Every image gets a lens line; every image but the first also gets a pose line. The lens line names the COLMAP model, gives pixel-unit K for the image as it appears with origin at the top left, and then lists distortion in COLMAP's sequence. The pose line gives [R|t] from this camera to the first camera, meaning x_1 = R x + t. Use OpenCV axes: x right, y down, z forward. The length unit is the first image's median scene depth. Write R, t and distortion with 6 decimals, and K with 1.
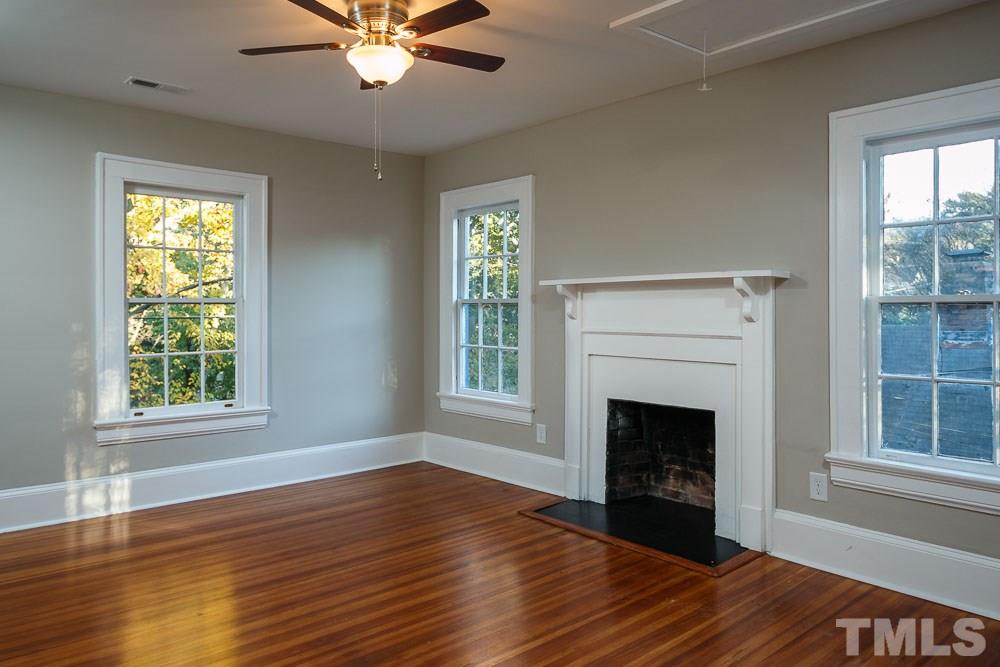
lens RADIAL K [[711.1, 0, 499.8], [0, 711.1, 327.9], [0, 0, 1]] dist [0.000382, -0.004290]
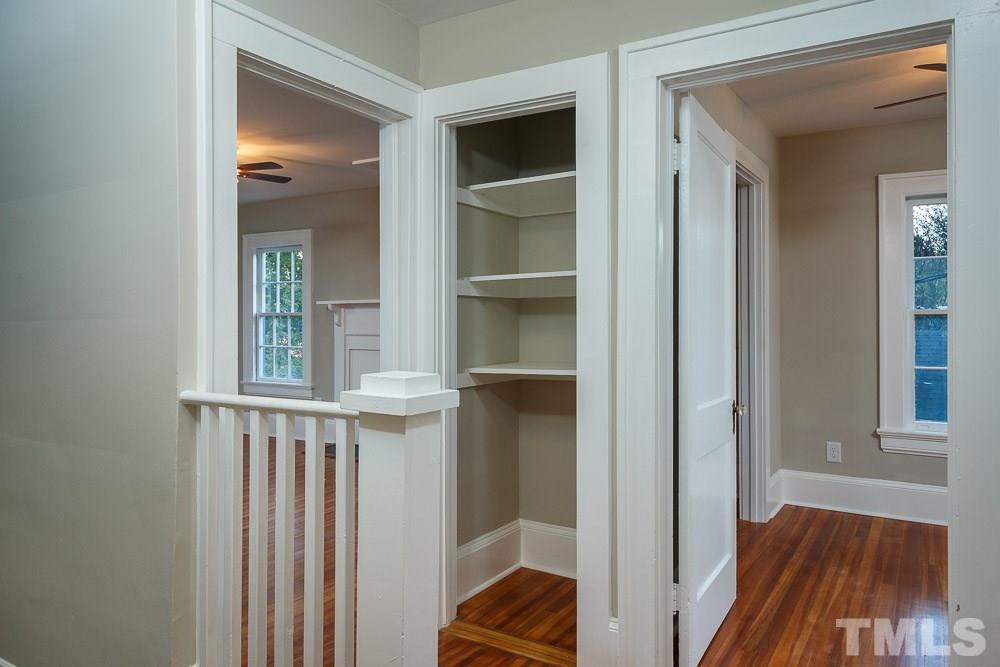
lens RADIAL K [[711.1, 0, 500.9], [0, 711.1, 328.2], [0, 0, 1]] dist [0.000382, -0.004290]
pose [[0.958007, -0.005009, 0.286701, -0.001617], [0.008774, 0.999891, -0.011851, 0.010931], [-0.286610, 0.013869, 0.957947, -0.477924]]
